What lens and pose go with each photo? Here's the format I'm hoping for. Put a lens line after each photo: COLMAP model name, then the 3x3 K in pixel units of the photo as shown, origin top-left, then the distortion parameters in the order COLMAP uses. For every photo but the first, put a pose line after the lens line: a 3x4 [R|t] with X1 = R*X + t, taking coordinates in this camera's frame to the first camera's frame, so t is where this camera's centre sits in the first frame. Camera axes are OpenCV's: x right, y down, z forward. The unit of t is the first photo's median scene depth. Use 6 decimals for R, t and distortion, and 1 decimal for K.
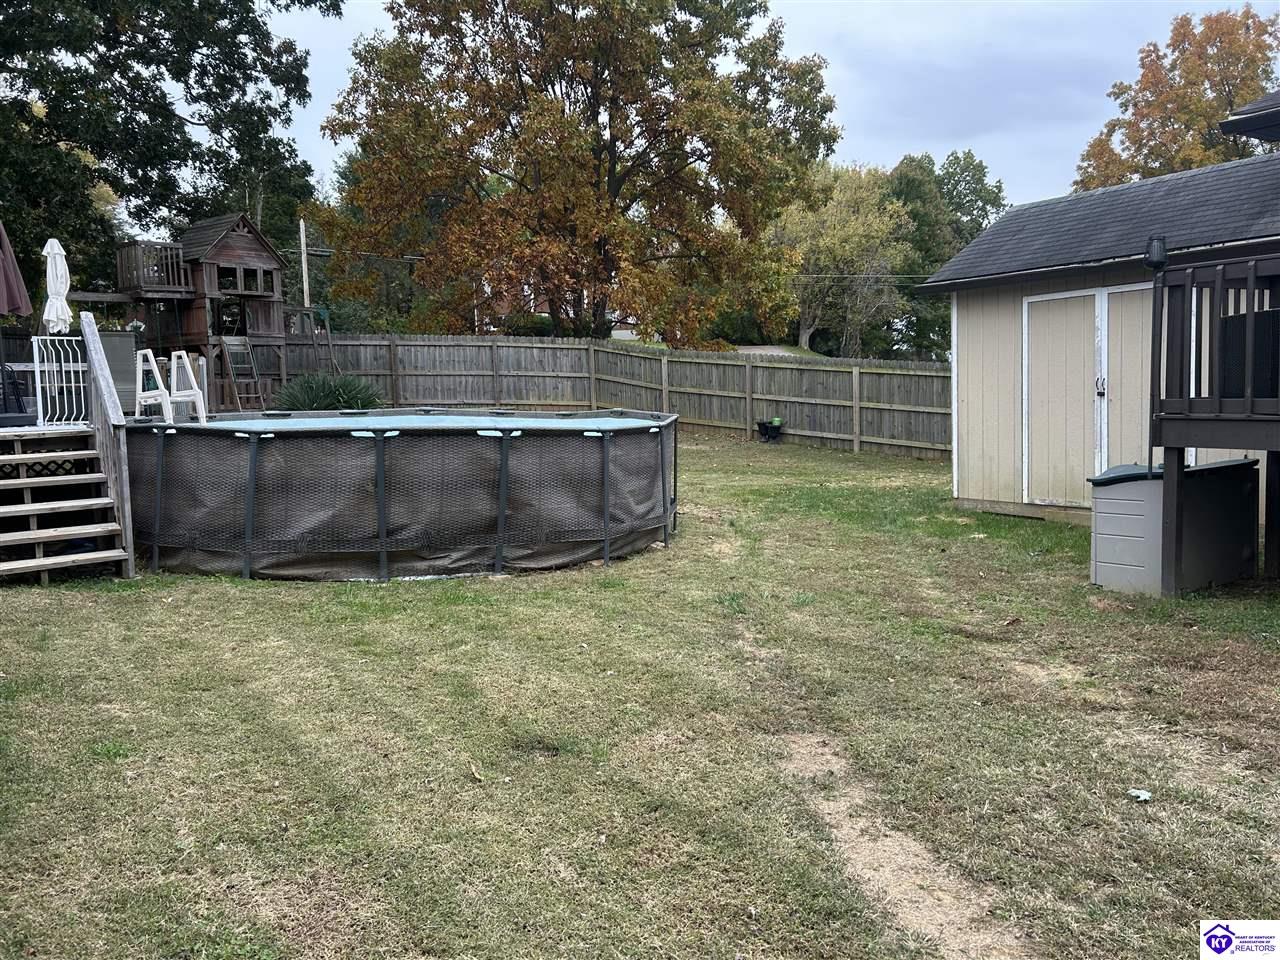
lens RADIAL K [[962.7, 0, 640.8], [0, 962.7, 478.4], [0, 0, 1]] dist [0.032585, -0.004565]
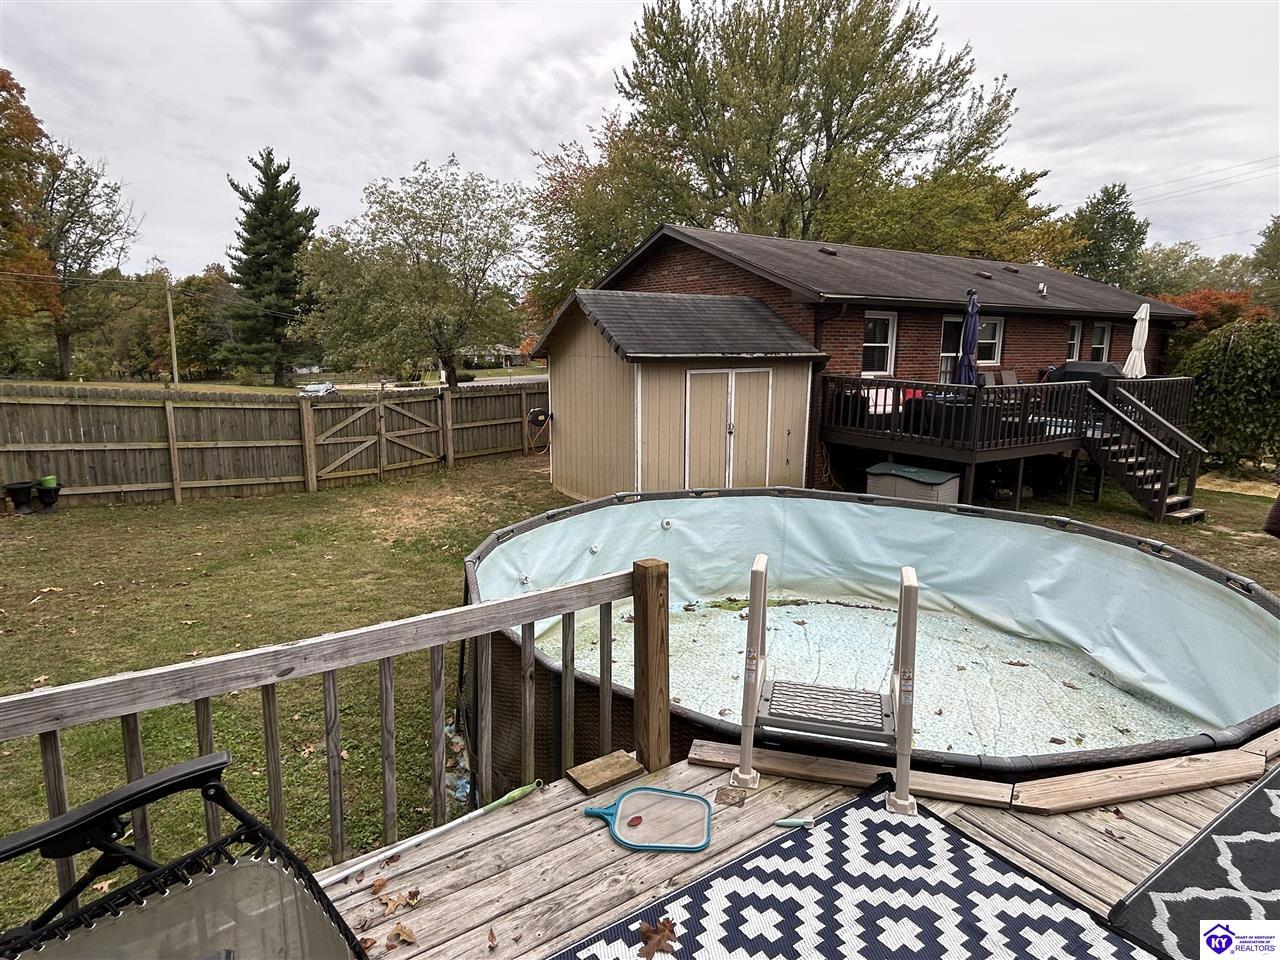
lens RADIAL K [[718.4, 0, 641.0], [0, 718.4, 472.5], [0, 0, 1]] dist [-0.000541, 0.000005]
pose [[0.006154, -0.147975, 0.988972, -0.135767], [0.085550, 0.985443, 0.146915, -0.038297], [-0.996315, 0.083702, 0.018724, 0.203159]]
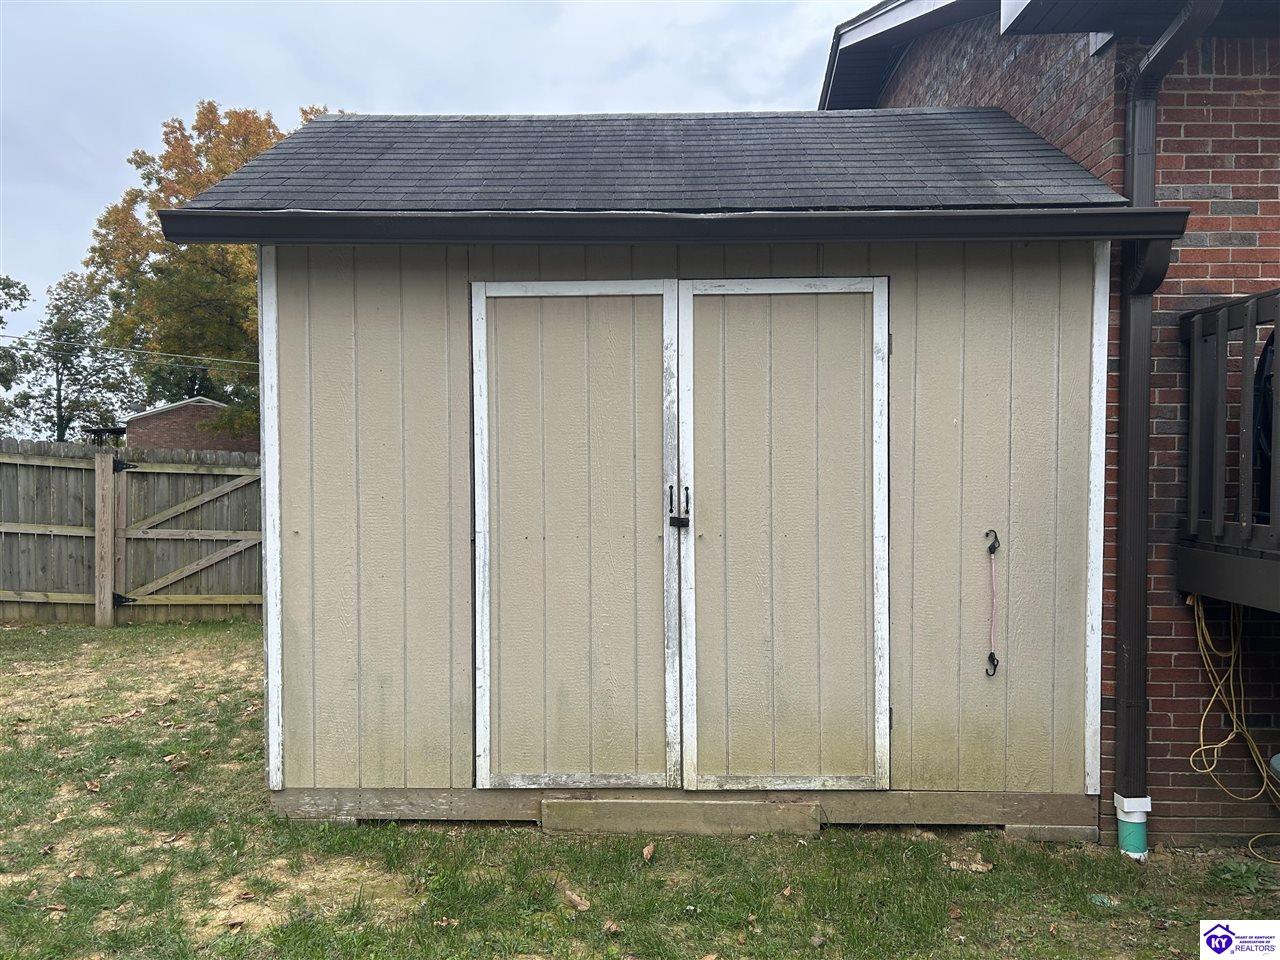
lens RADIAL K [[962.7, 0, 641.0], [0, 962.7, 482.1], [0, 0, 1]] dist [0.032585, -0.004565]
pose [[0.572458, 0.020174, 0.819686, 0.019686], [0.056713, 0.996329, -0.064129, -0.014041], [-0.817970, 0.083198, 0.569212, 0.137129]]
